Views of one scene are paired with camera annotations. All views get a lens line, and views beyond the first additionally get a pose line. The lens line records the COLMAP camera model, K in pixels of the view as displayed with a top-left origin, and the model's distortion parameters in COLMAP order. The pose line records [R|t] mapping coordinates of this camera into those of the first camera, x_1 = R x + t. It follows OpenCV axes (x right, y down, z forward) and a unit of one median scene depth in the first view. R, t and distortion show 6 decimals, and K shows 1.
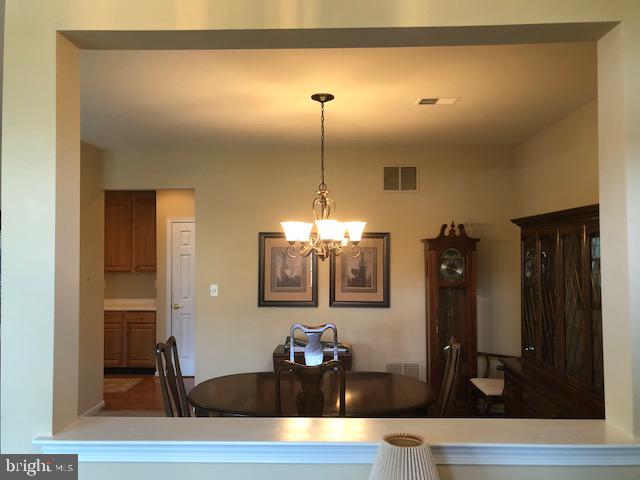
lens RADIAL K [[525.1, 0, 320.0], [0, 525.1, 240.0], [0, 0, 1]] dist [0.012948, -0.002171]
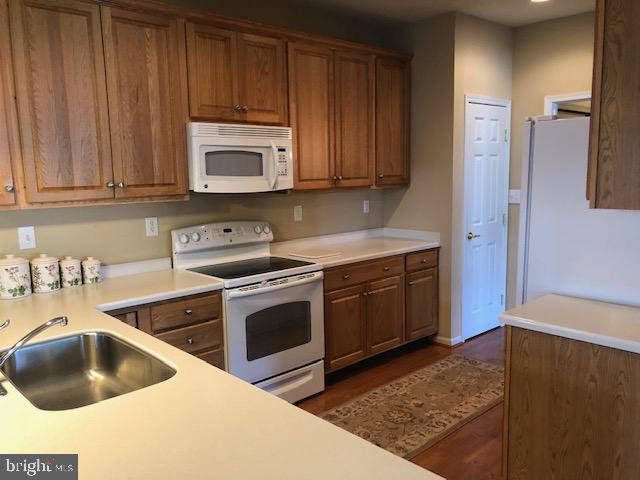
lens RADIAL K [[525.1, 0, 320.0], [0, 525.1, 240.0], [0, 0, 1]] dist [0.012948, -0.002171]
pose [[0.715178, -0.102008, 0.691459, -0.841174], [-0.000222, 0.989259, 0.146171, 0.036226], [-0.698943, -0.104692, 0.707473, 0.659674]]
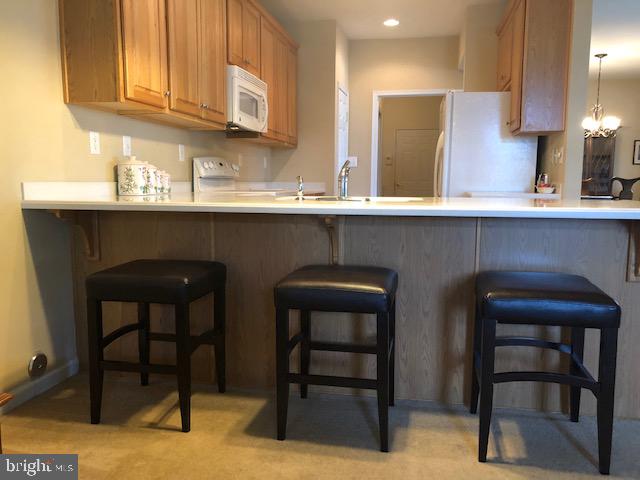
lens RADIAL K [[525.1, 0, 320.0], [0, 525.1, 240.0], [0, 0, 1]] dist [0.012948, -0.002171]
pose [[0.181109, -0.103563, 0.977995, -1.132500], [-0.029463, 0.993422, 0.110652, 0.117764], [-0.983022, -0.048855, 0.176867, 0.858715]]
